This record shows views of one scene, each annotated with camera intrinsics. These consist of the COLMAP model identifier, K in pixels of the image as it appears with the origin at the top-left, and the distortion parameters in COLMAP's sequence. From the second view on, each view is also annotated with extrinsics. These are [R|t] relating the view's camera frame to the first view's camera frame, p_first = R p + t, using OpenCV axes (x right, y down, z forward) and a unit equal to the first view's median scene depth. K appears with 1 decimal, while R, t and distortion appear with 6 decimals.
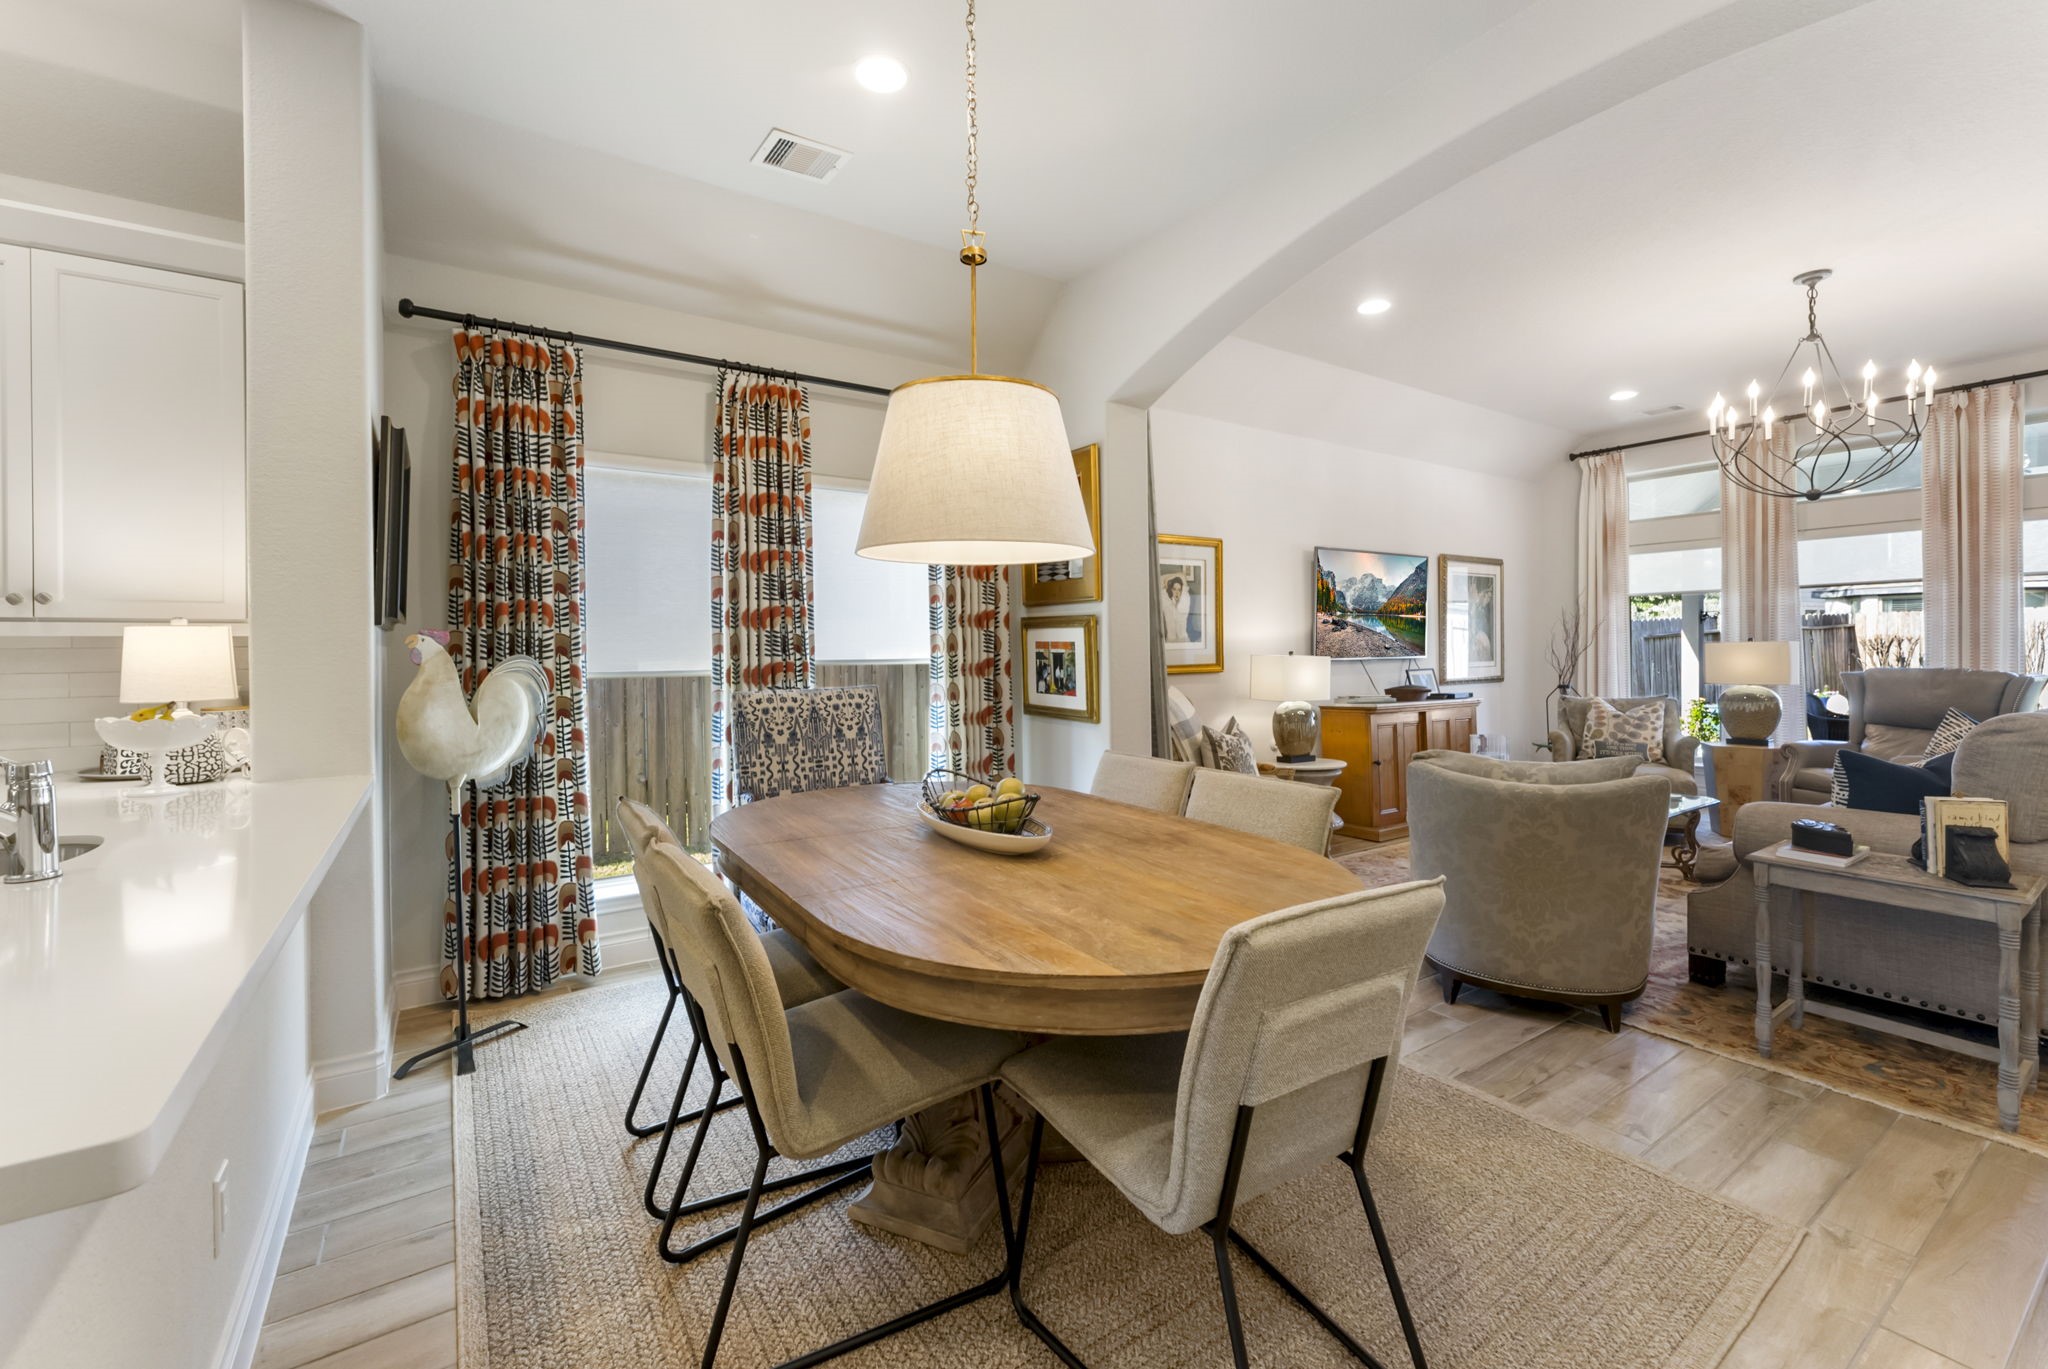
lens RADIAL K [[865.6, 0, 1012.5], [0, 865.6, 641.9], [0, 0, 1]] dist [-0.001570, -0.000120]
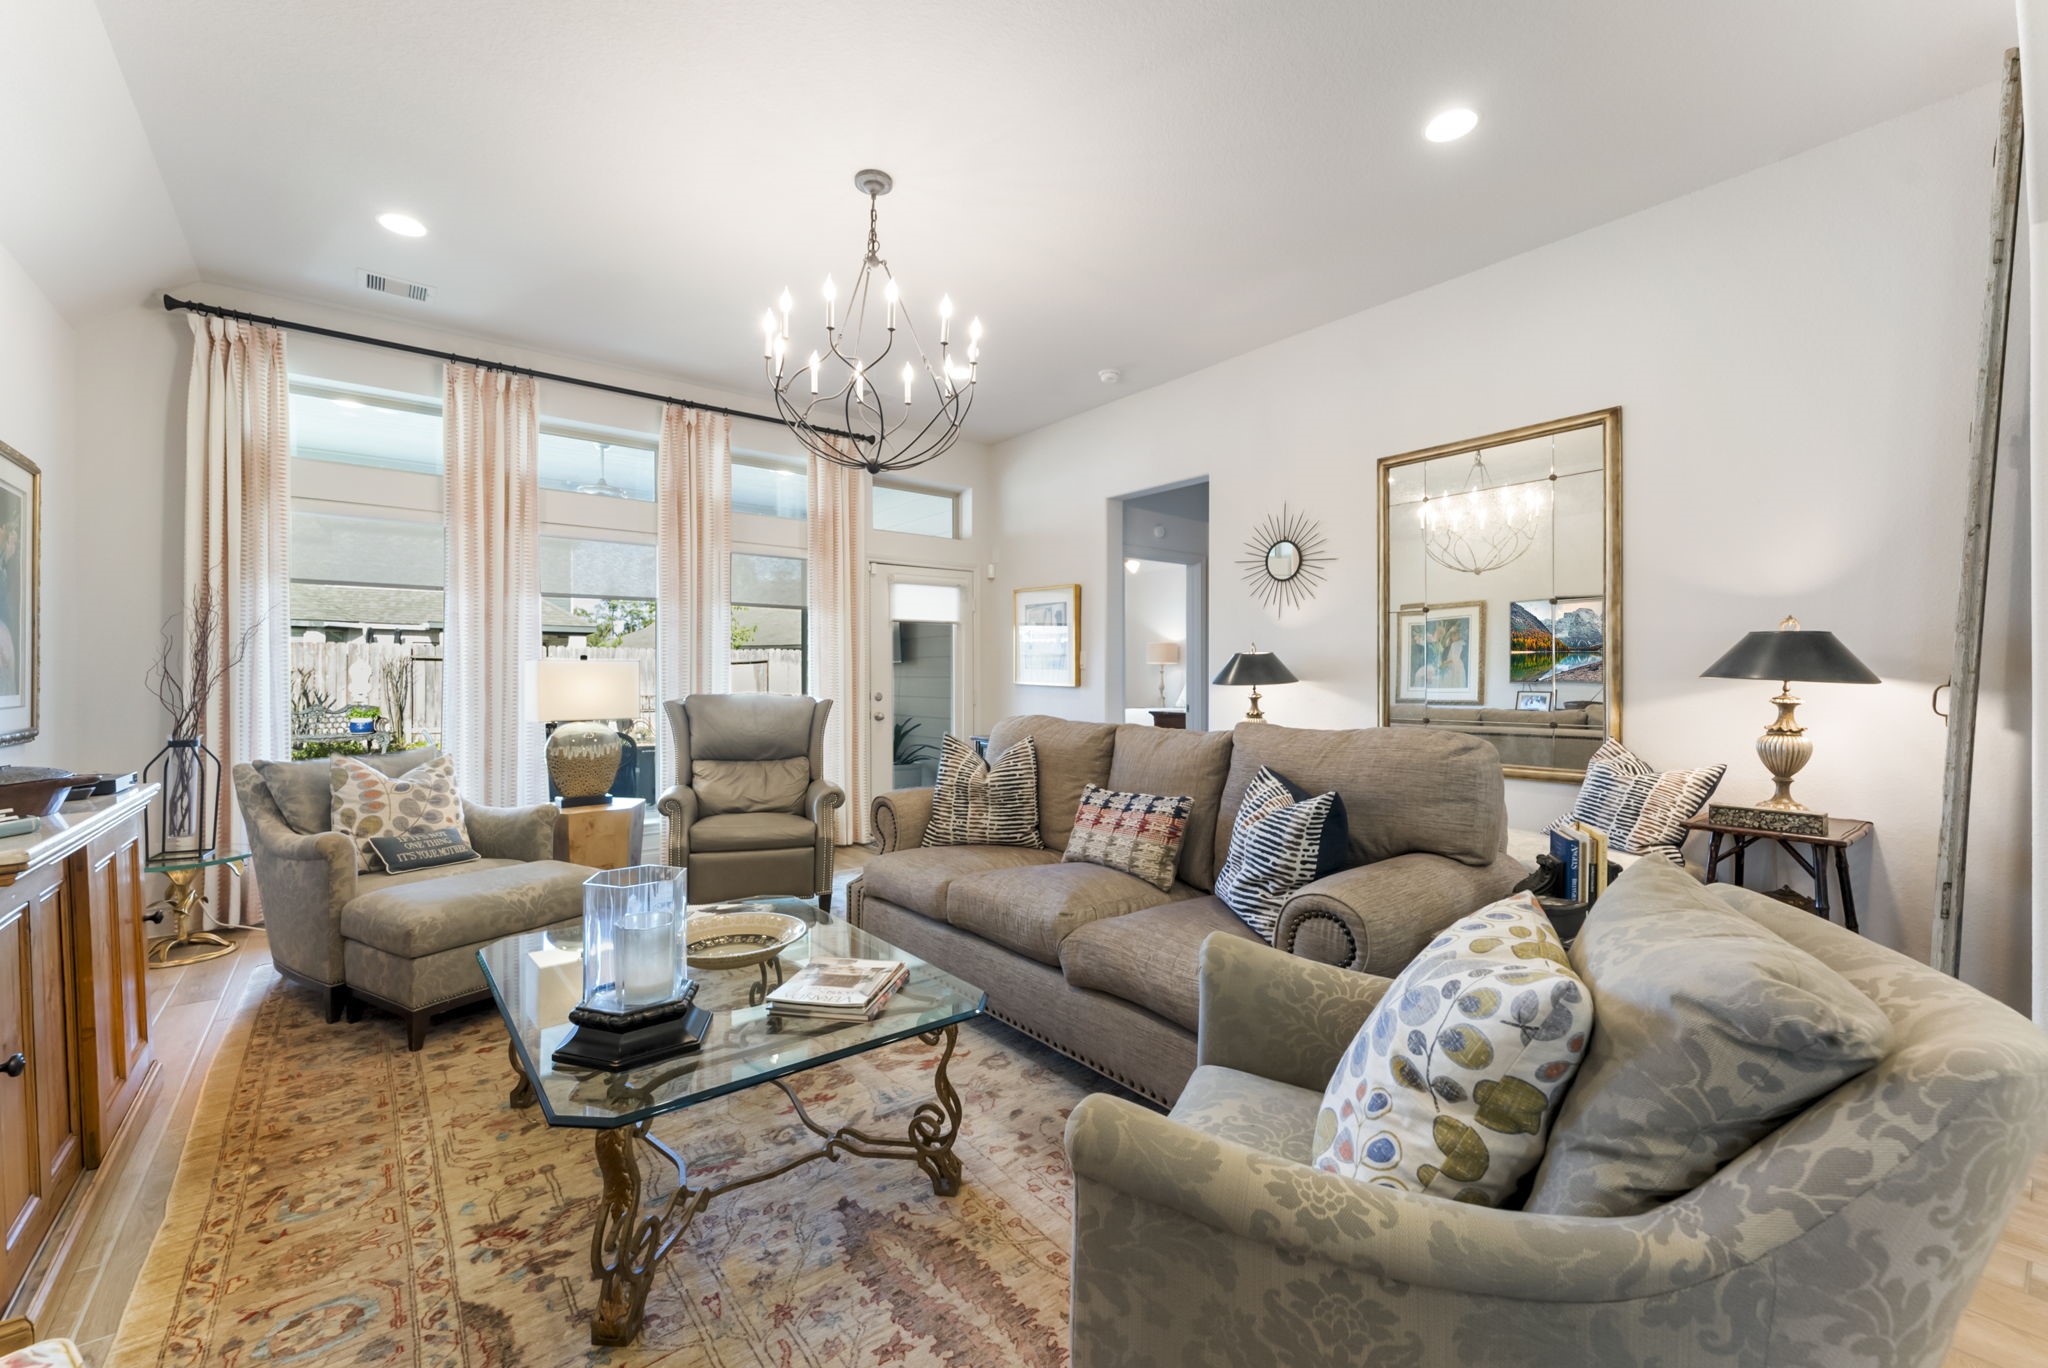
lens RADIAL K [[851.1, 0, 1050.8], [0, 851.1, 673.6], [0, 0, 1]] dist [-0.001400, -0.000252]
pose [[-0.087926, 0.013715, 0.996033, 0.179633], [-0.005197, 0.999885, -0.014227, 0.027933], [-0.996113, -0.006427, -0.087845, 0.998846]]
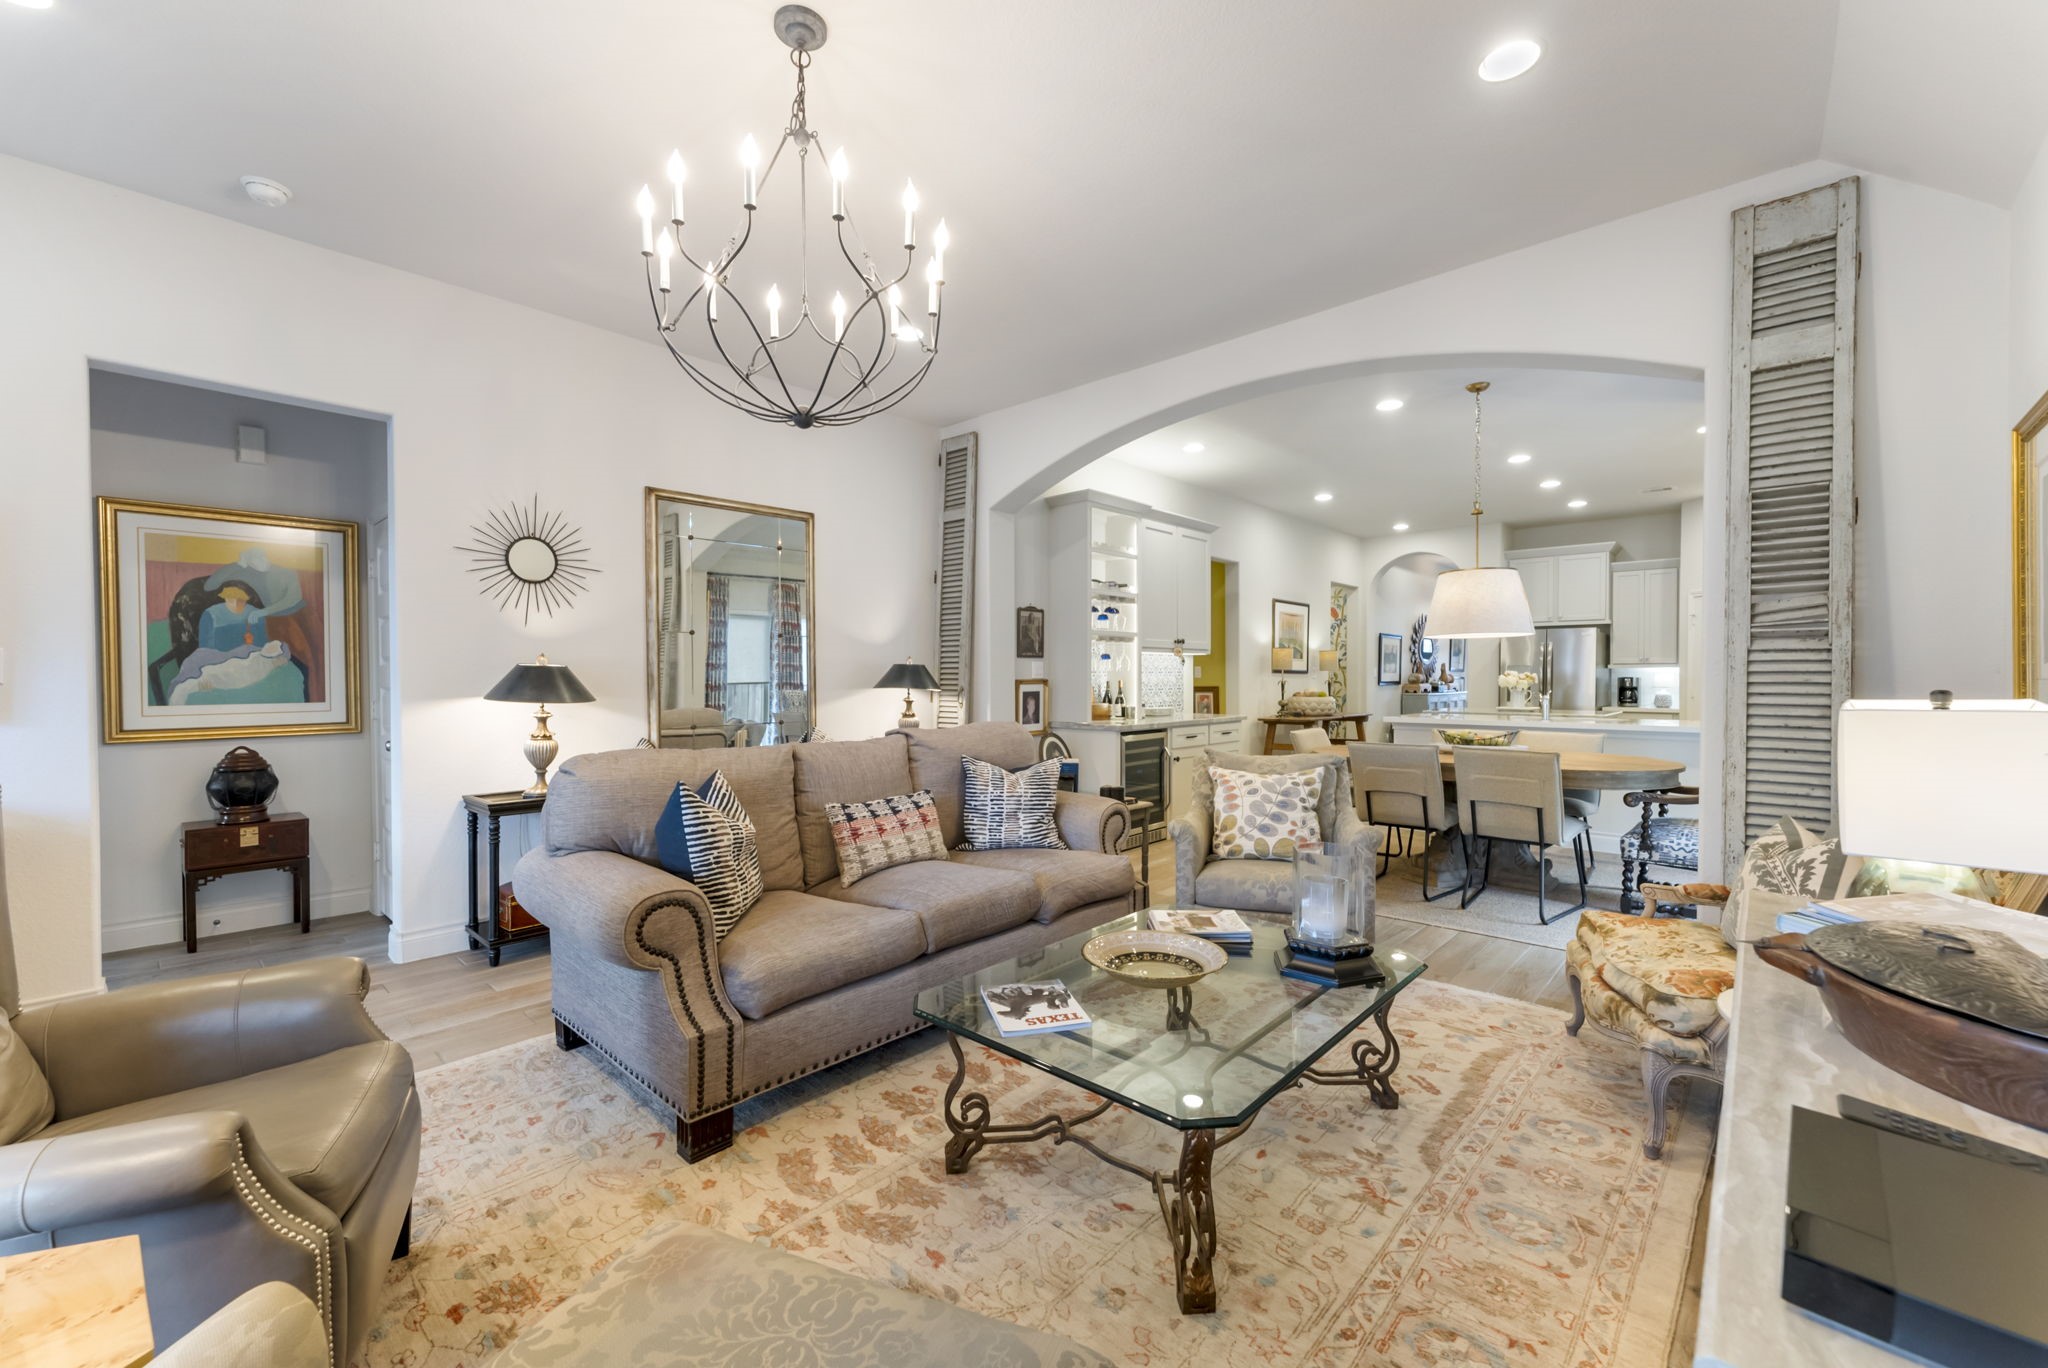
lens RADIAL K [[811.3, 0, 1024.0], [0, 811.3, 684.0], [0, 0, 1]] dist [-0.000201, -0.000043]
pose [[-0.973986, 0.012656, -0.226253, 0.969509], [0.011368, 0.999911, 0.006995, 0.004065], [0.226321, 0.004241, -0.974043, 1.677178]]
